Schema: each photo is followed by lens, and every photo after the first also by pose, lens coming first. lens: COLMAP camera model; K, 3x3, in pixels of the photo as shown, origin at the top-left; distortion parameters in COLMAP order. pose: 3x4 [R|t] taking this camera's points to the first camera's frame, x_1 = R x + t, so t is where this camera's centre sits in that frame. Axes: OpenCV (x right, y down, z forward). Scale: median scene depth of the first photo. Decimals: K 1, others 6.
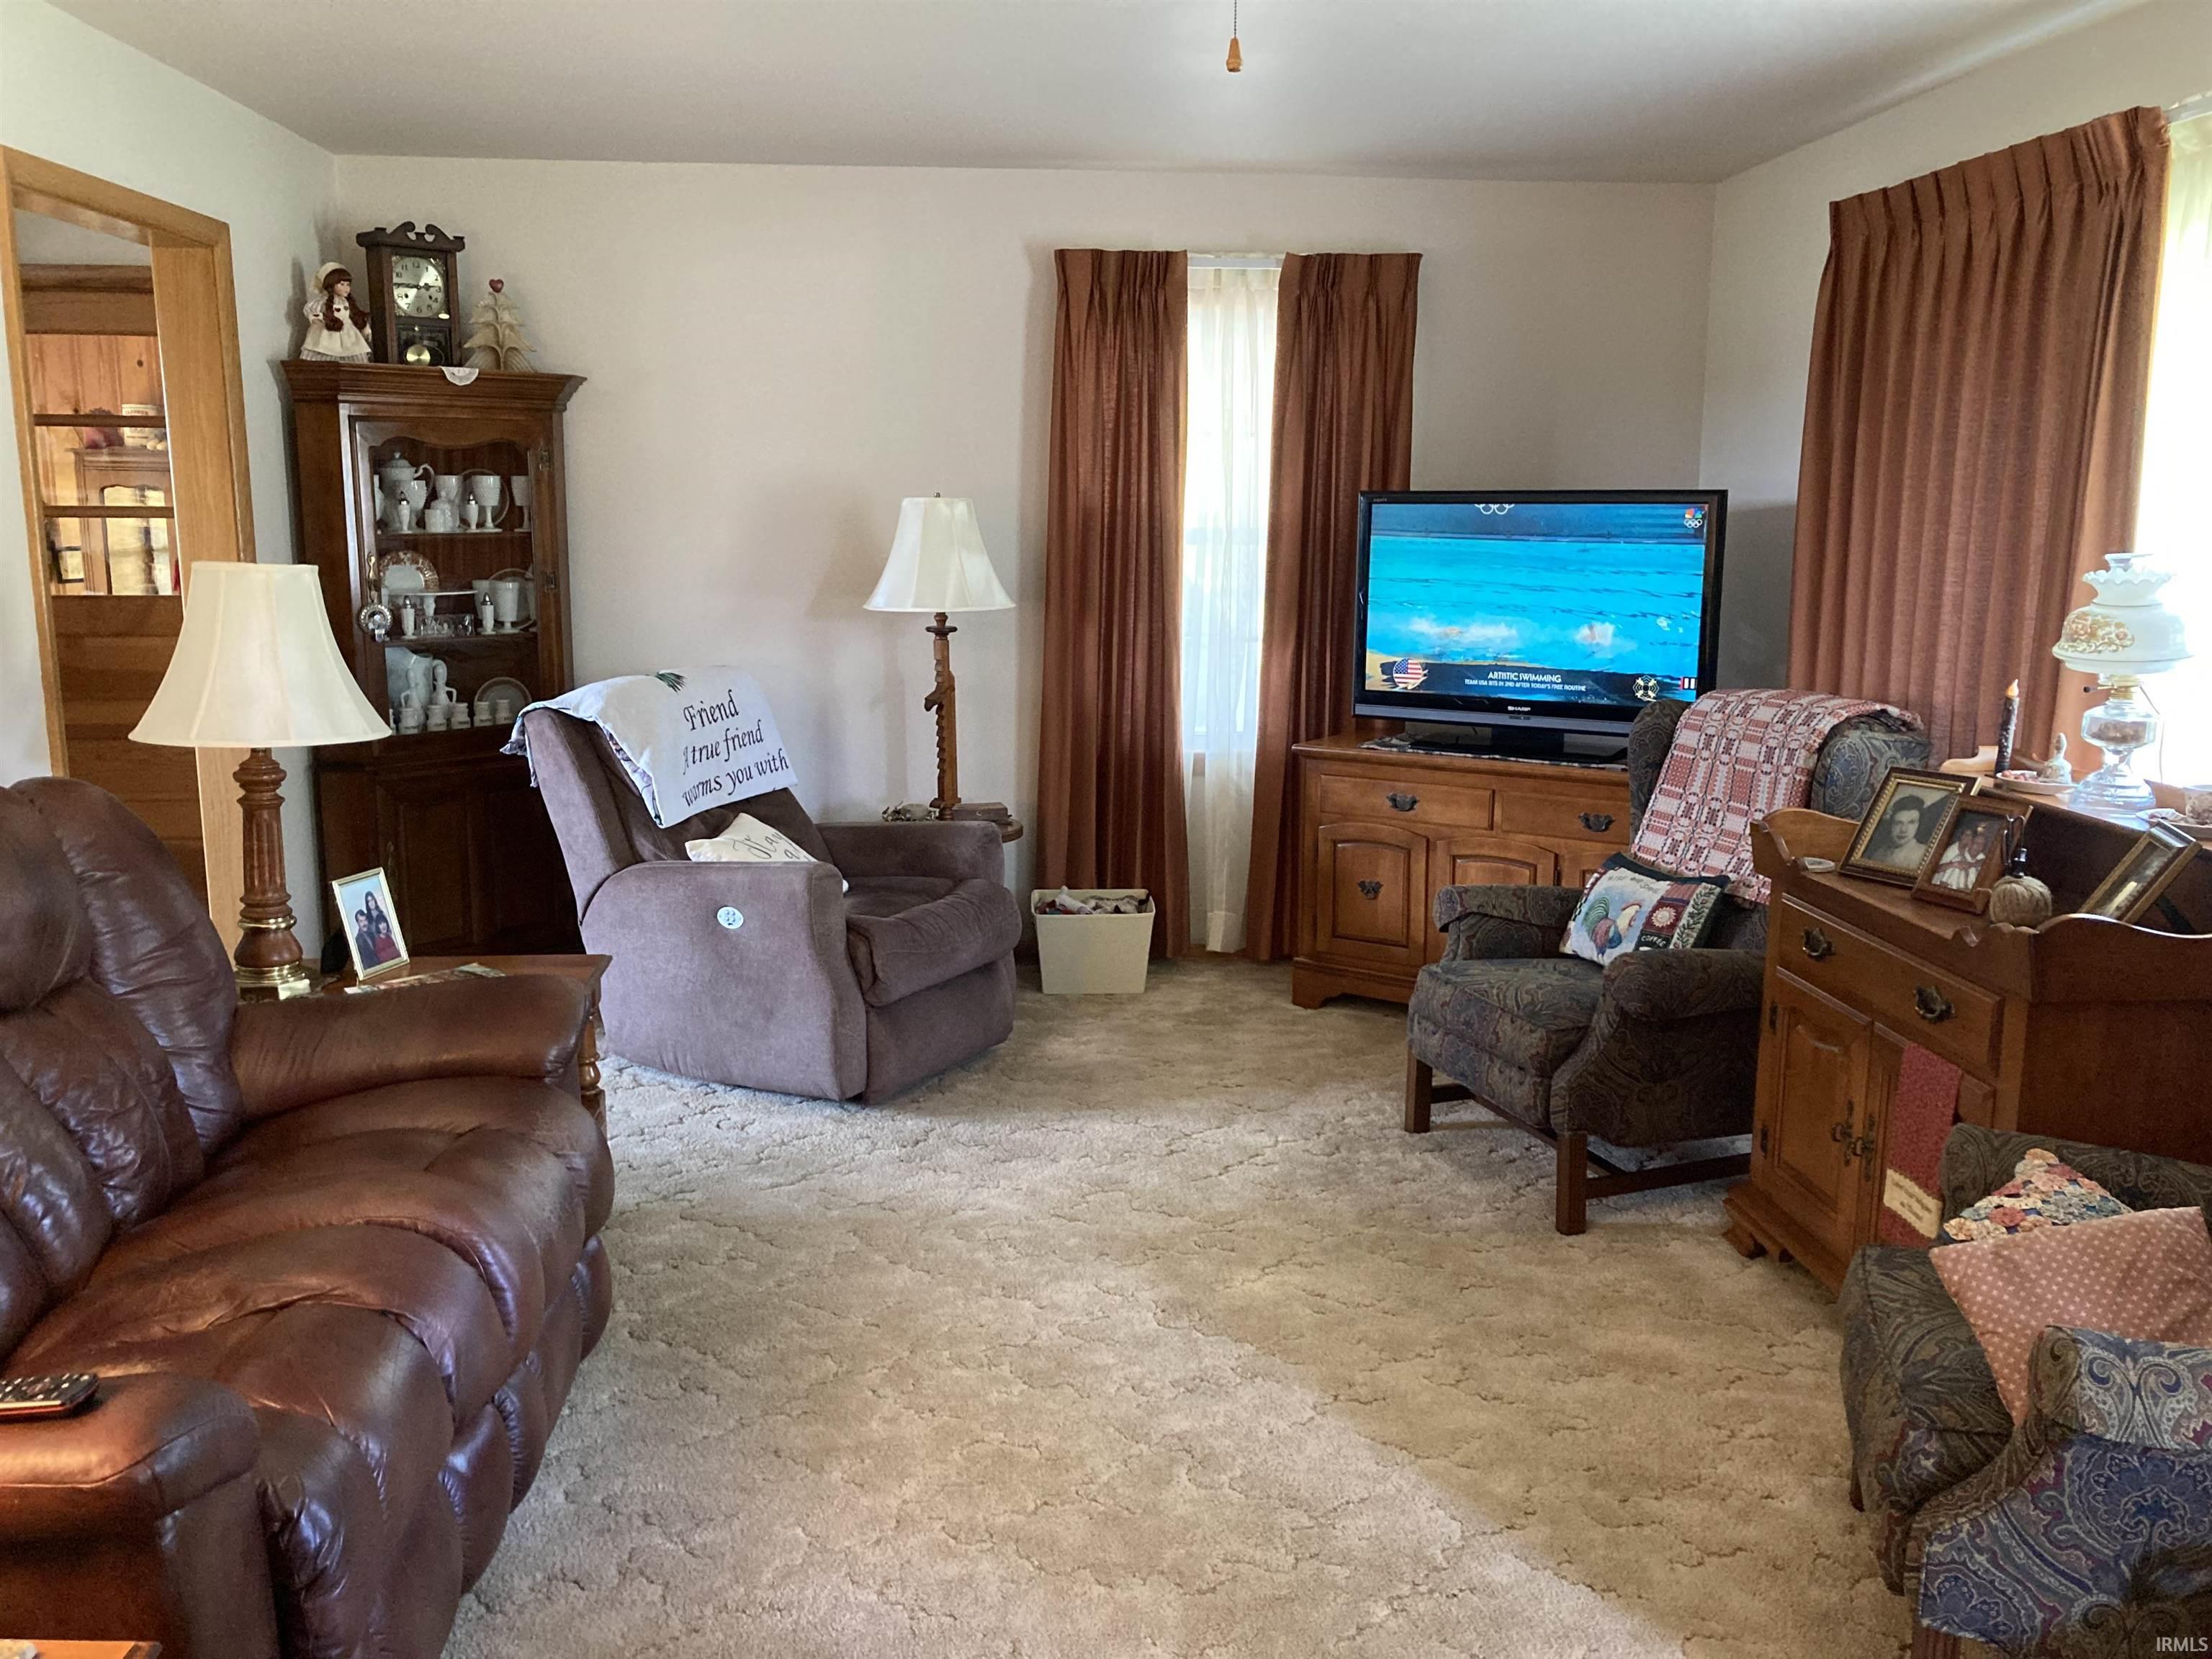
lens RADIAL K [[1856.2, 0, 1106.0], [0, 1856.2, 829.5], [0, 0, 1]] dist [0.038257, 0.004272]
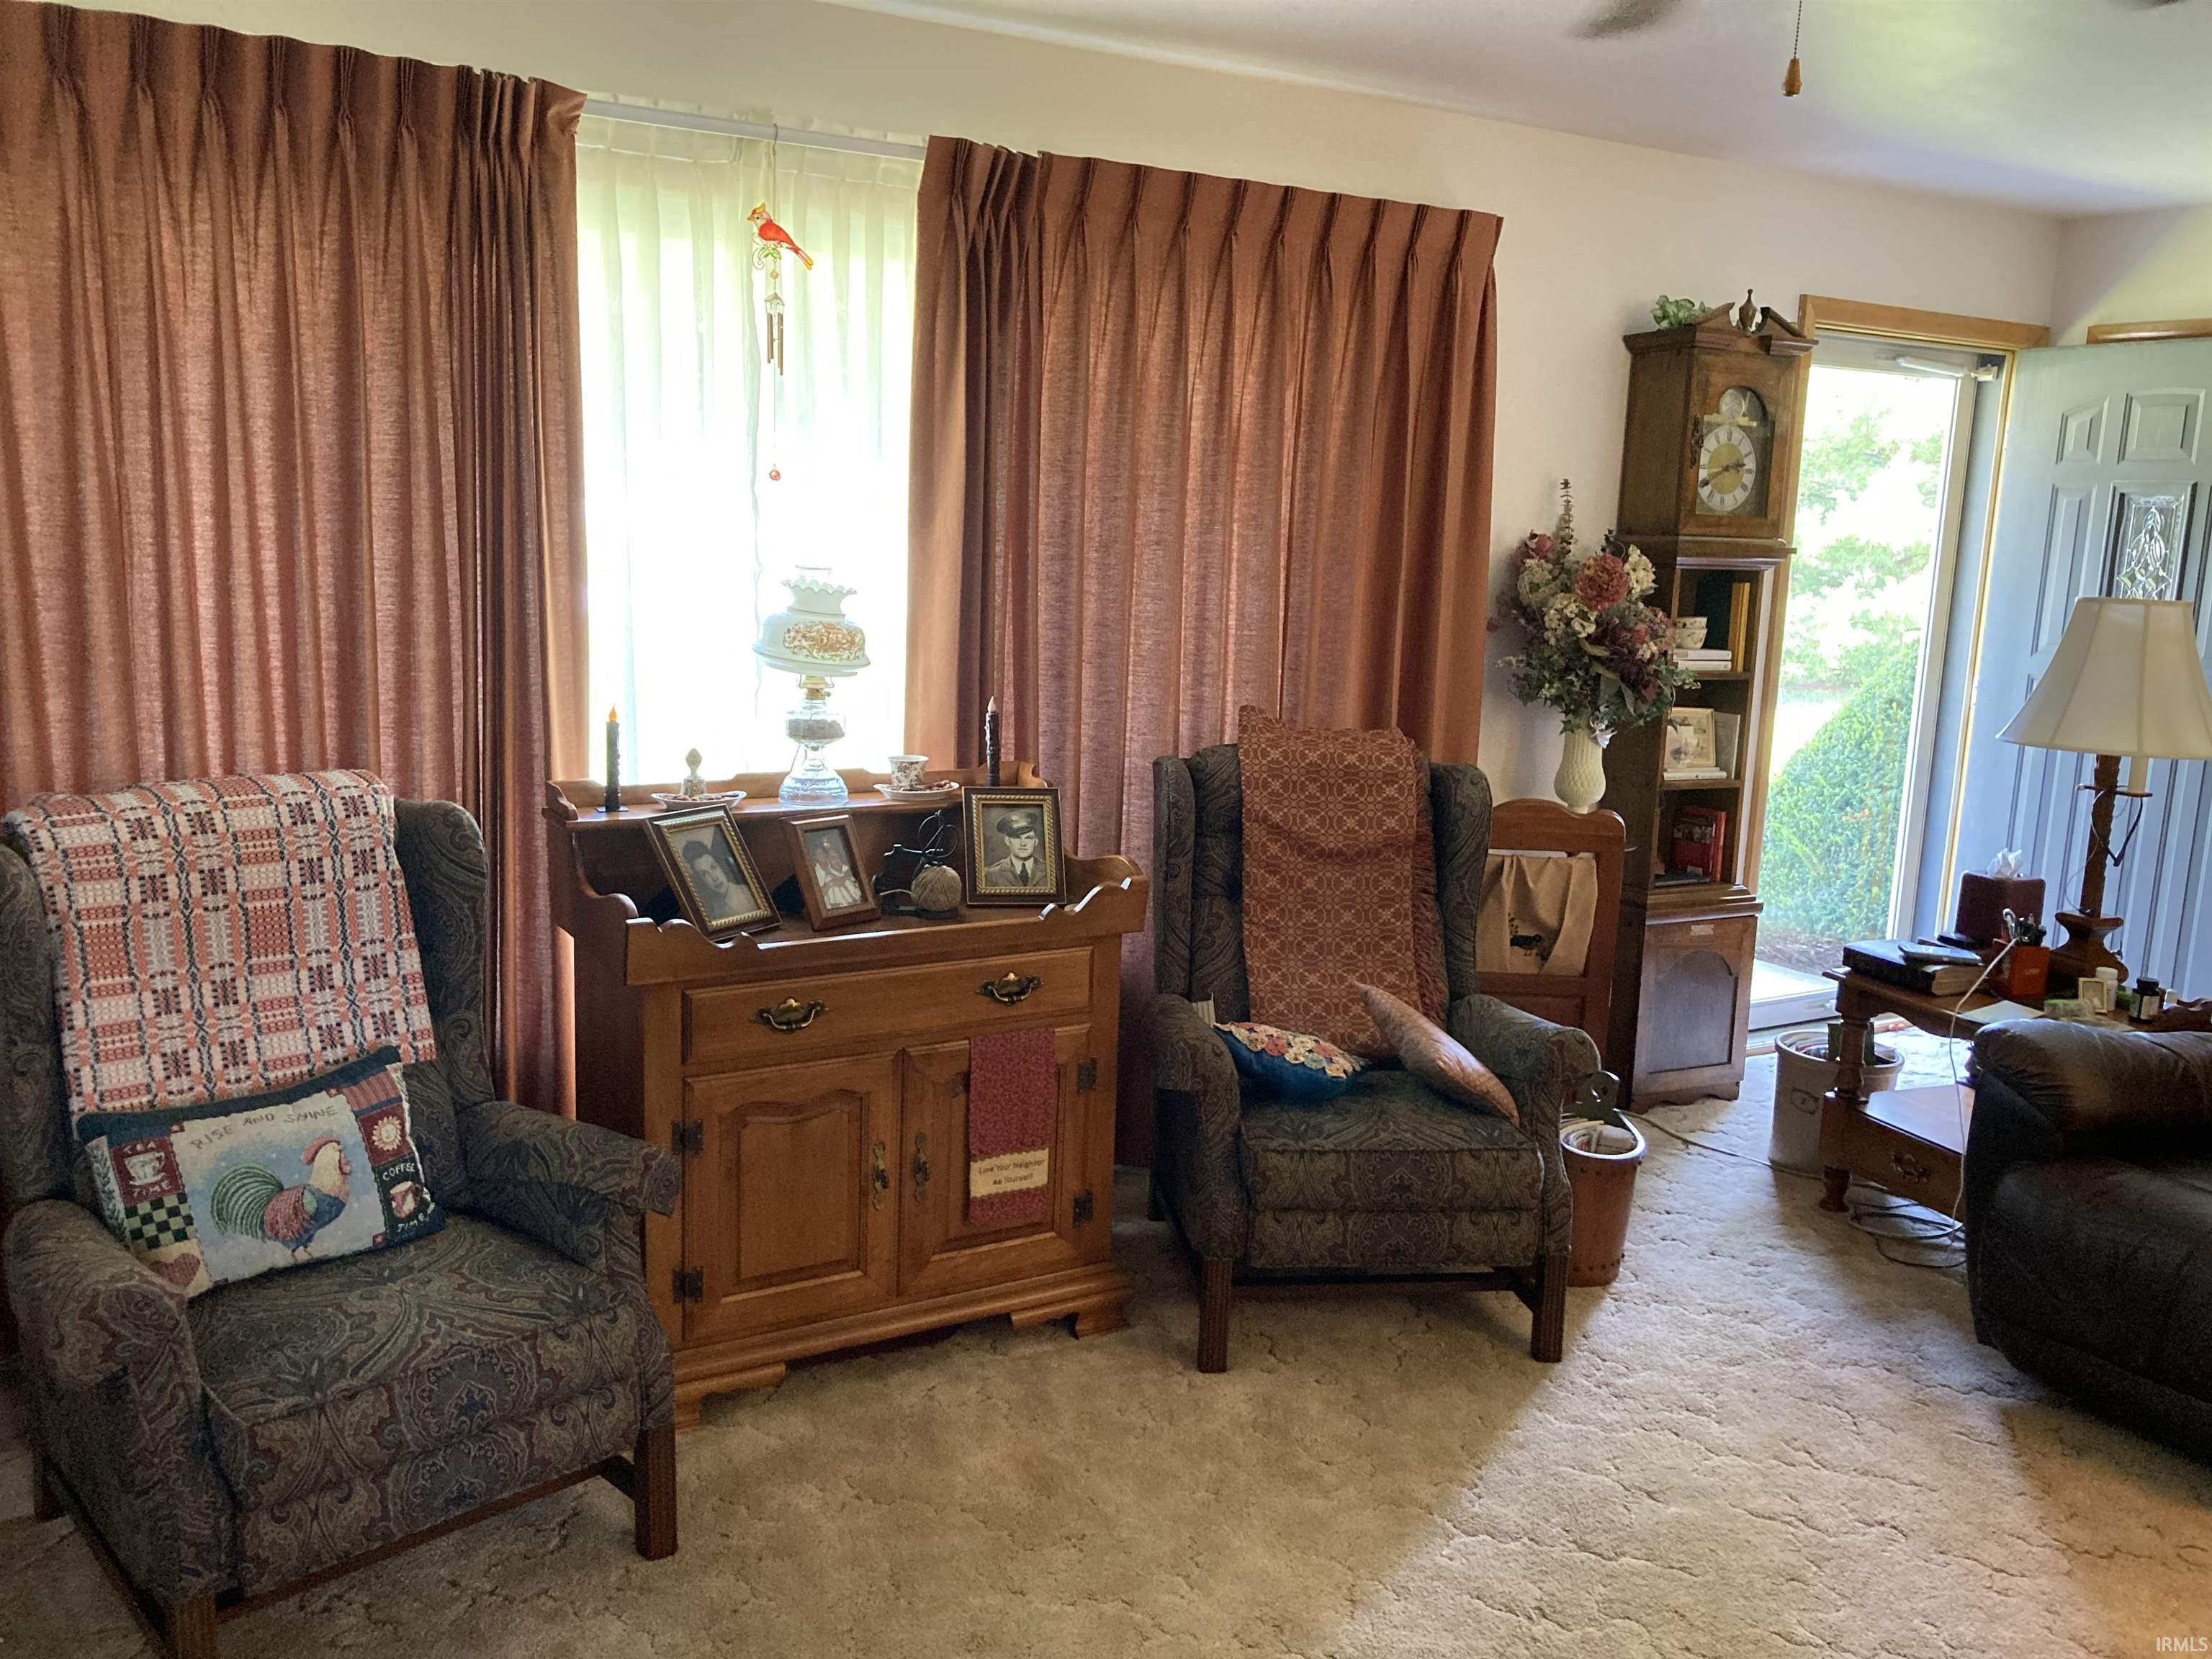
lens RADIAL K [[1856.2, 0, 1106.0], [0, 1856.2, 829.5], [0, 0, 1]] dist [0.038257, 0.004272]
pose [[-0.450816, -0.199814, 0.869965, -0.375412], [0.095636, 0.958201, 0.269639, -0.212338], [-0.887479, 0.204758, -0.412863, 1.019952]]
